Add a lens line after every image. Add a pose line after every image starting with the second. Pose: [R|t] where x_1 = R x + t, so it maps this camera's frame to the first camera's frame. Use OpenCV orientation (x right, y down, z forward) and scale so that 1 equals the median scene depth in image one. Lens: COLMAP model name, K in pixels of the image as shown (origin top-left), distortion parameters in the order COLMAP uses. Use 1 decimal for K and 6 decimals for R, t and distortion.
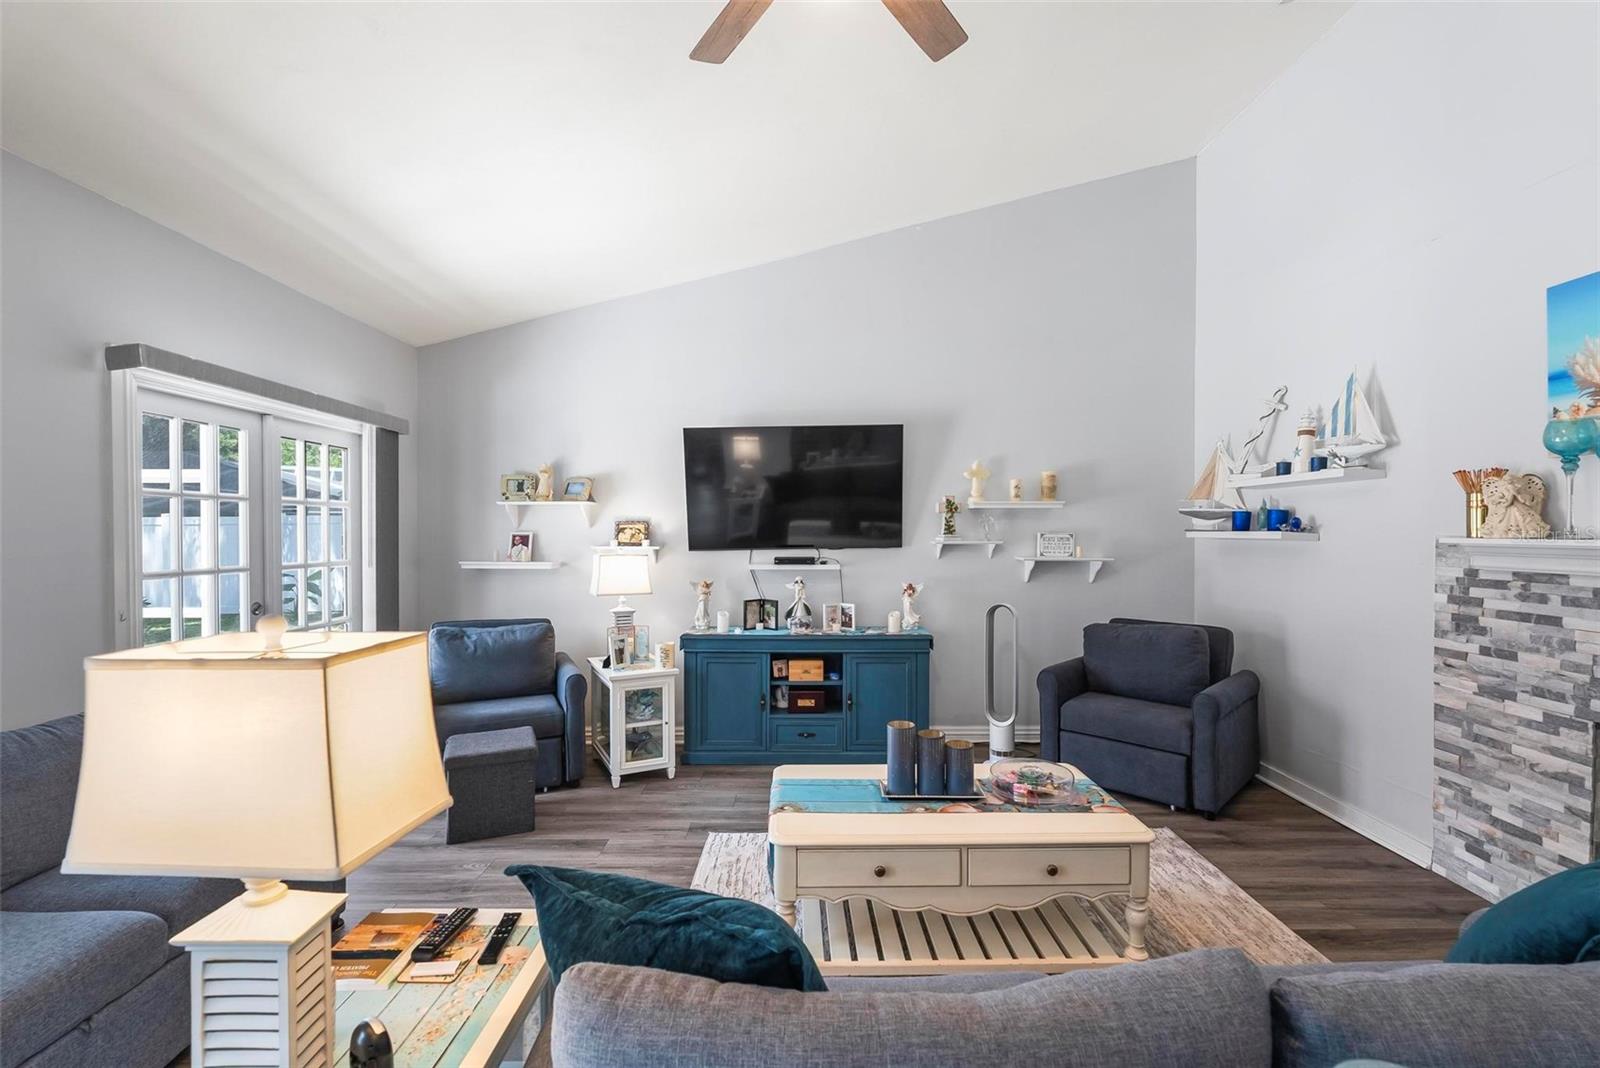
lens RADIAL K [[704.7, 0, 807.3], [0, 704.7, 537.1], [0, 0, 1]] dist [-0.008626, 0.001370]
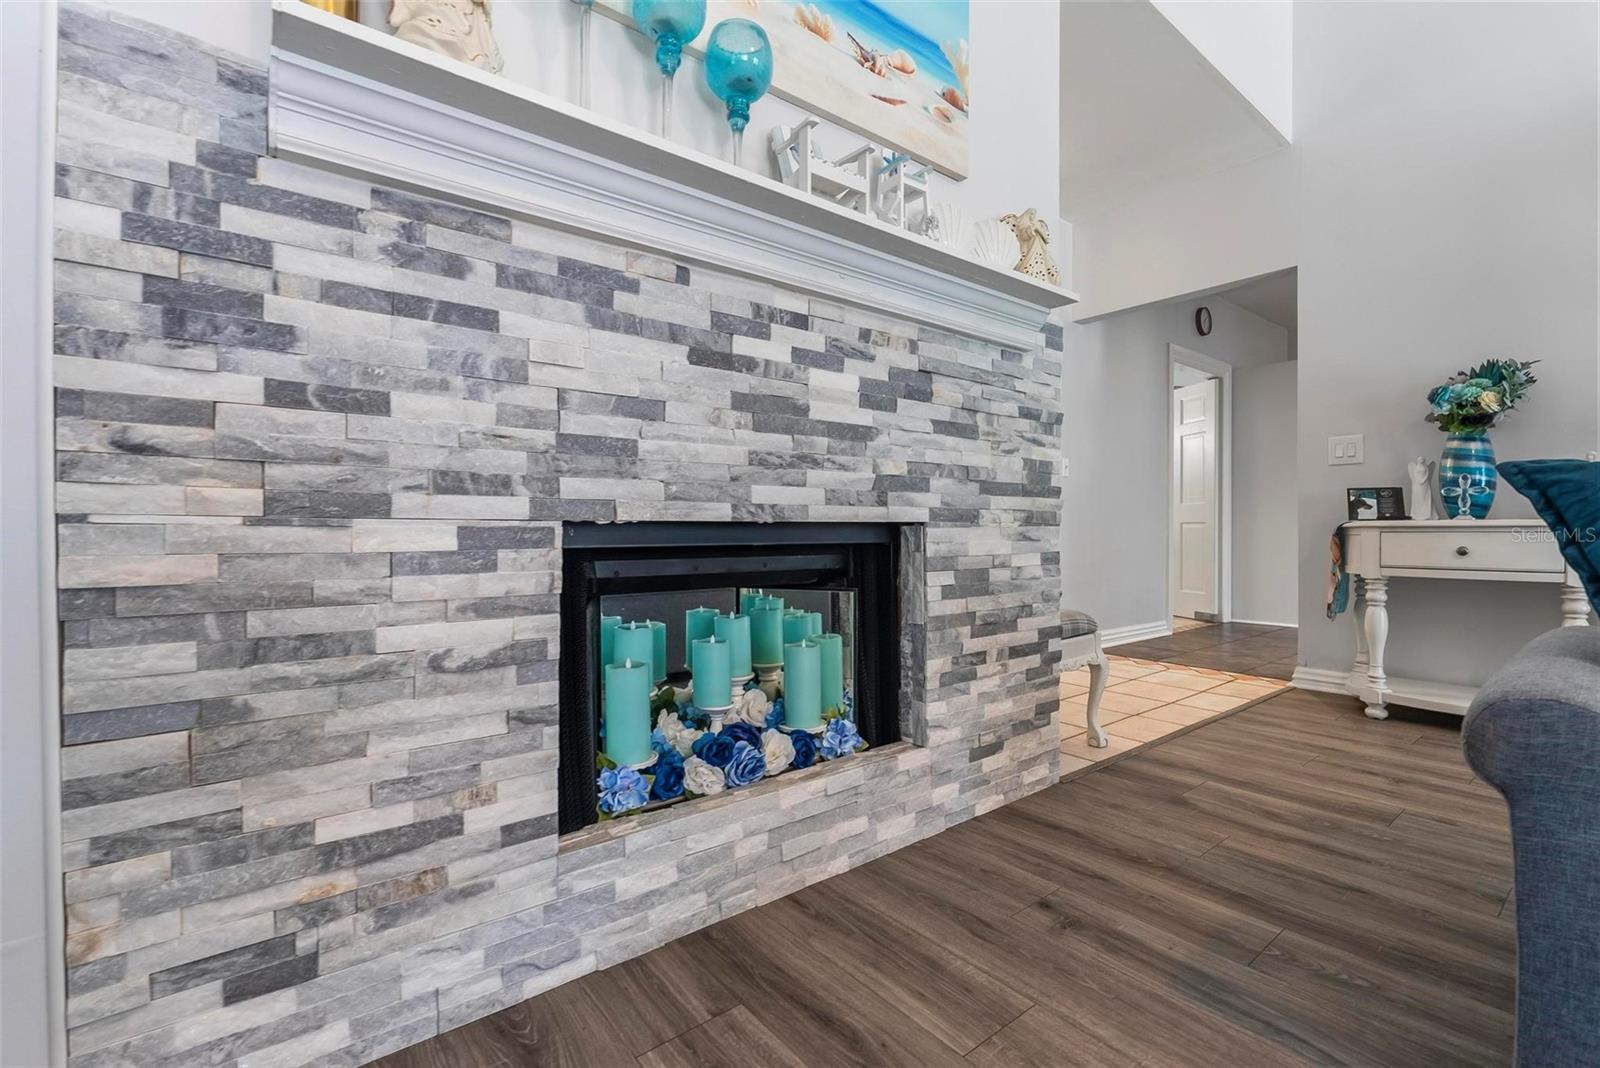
lens RADIAL K [[704.7, 0, 804.1], [0, 704.7, 536.1], [0, 0, 1]] dist [-0.008626, 0.001370]
pose [[-0.619505, -0.004633, 0.784979, 0.513243], [0.010810, 0.999837, 0.014432, 0.224667], [-0.784918, 0.017426, -0.619355, 0.983404]]
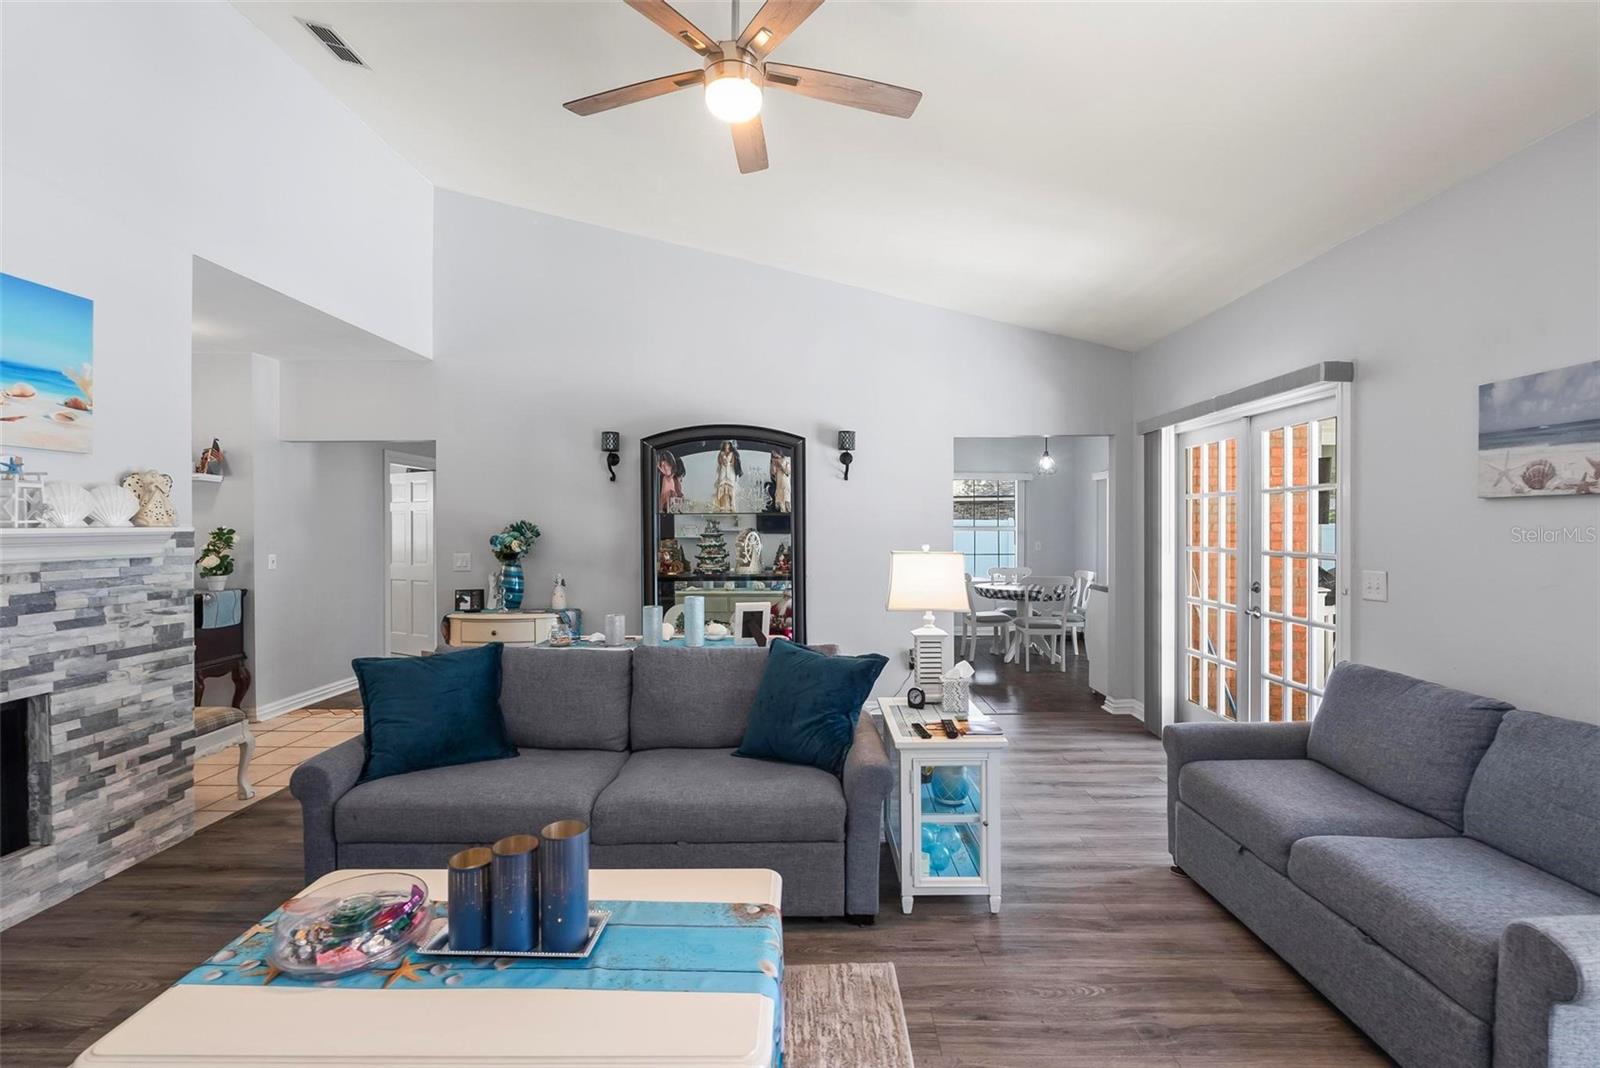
lens RADIAL K [[704.7, 0, 803.1], [0, 704.7, 529.7], [0, 0, 1]] dist [-0.008626, 0.001370]
pose [[-0.999856, 0.003980, 0.016520, -0.072694], [0.004203, 0.999900, 0.013511, -0.001284], [-0.016465, 0.013579, -0.999772, 1.412361]]
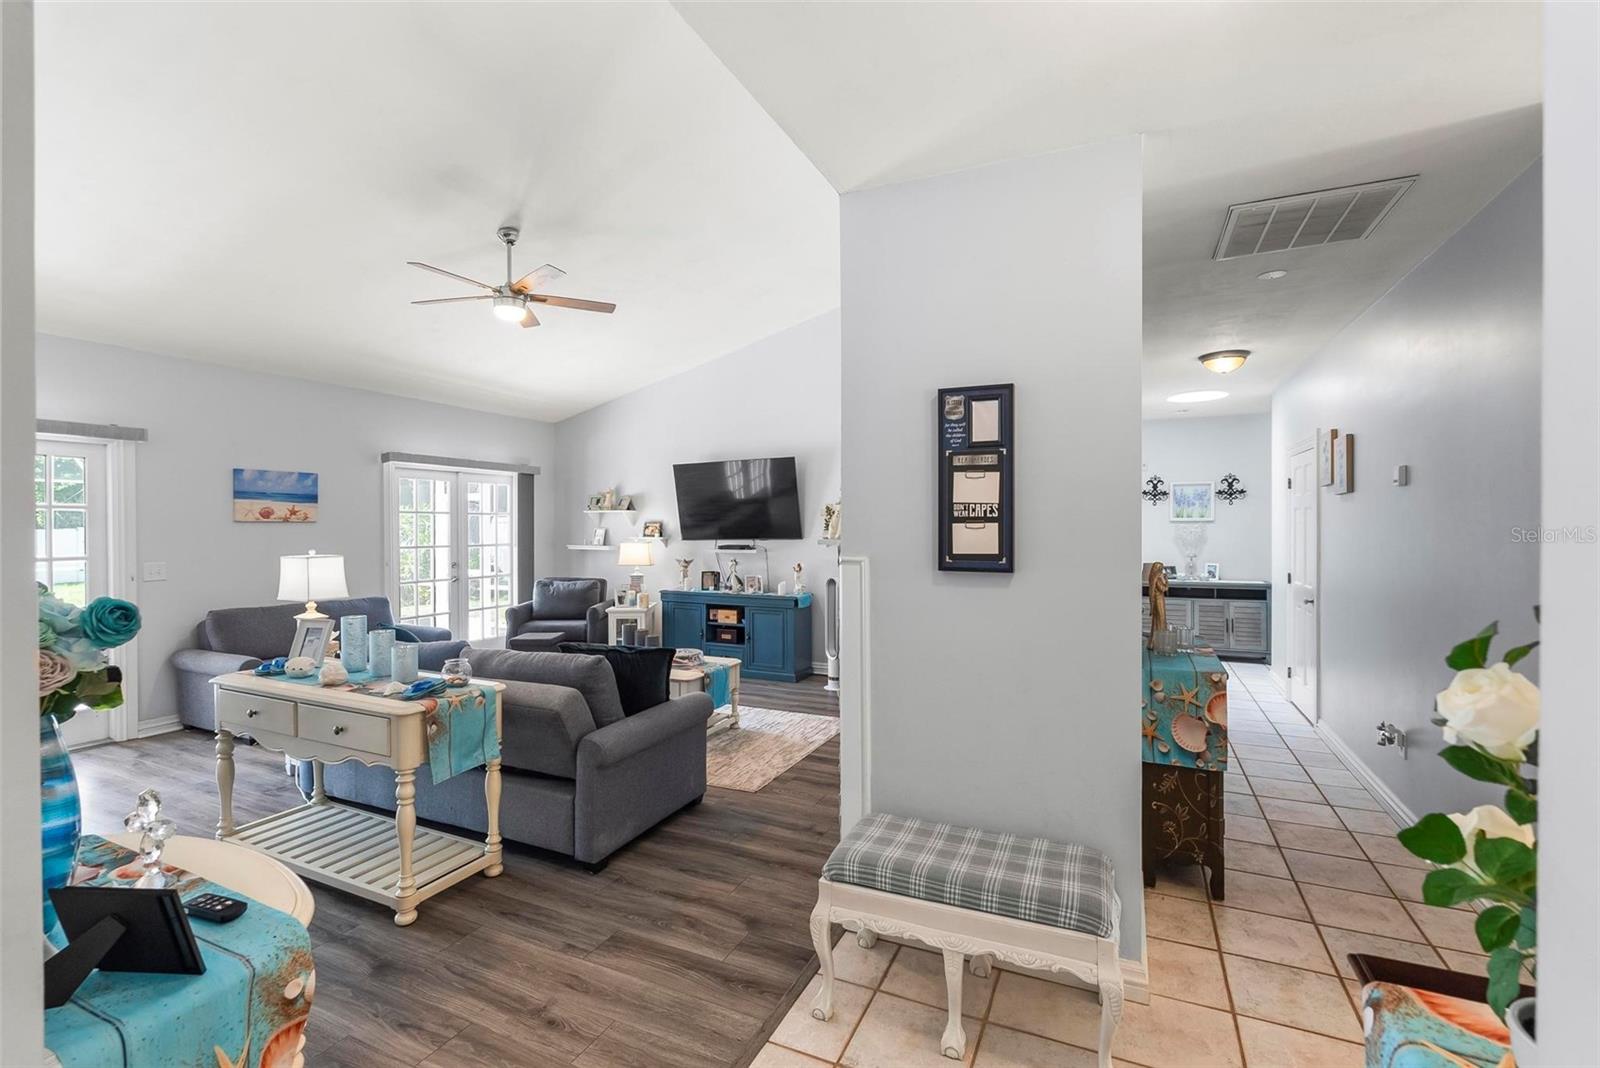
lens RADIAL K [[704.7, 0, 803.2], [0, 704.7, 526.8], [0, 0, 1]] dist [-0.008626, 0.001370]
pose [[0.903658, 0.000500, -0.428255, 1.285426], [-0.003138, 0.999980, -0.005455, -0.005257], [0.428244, 0.006274, 0.903641, -0.551439]]
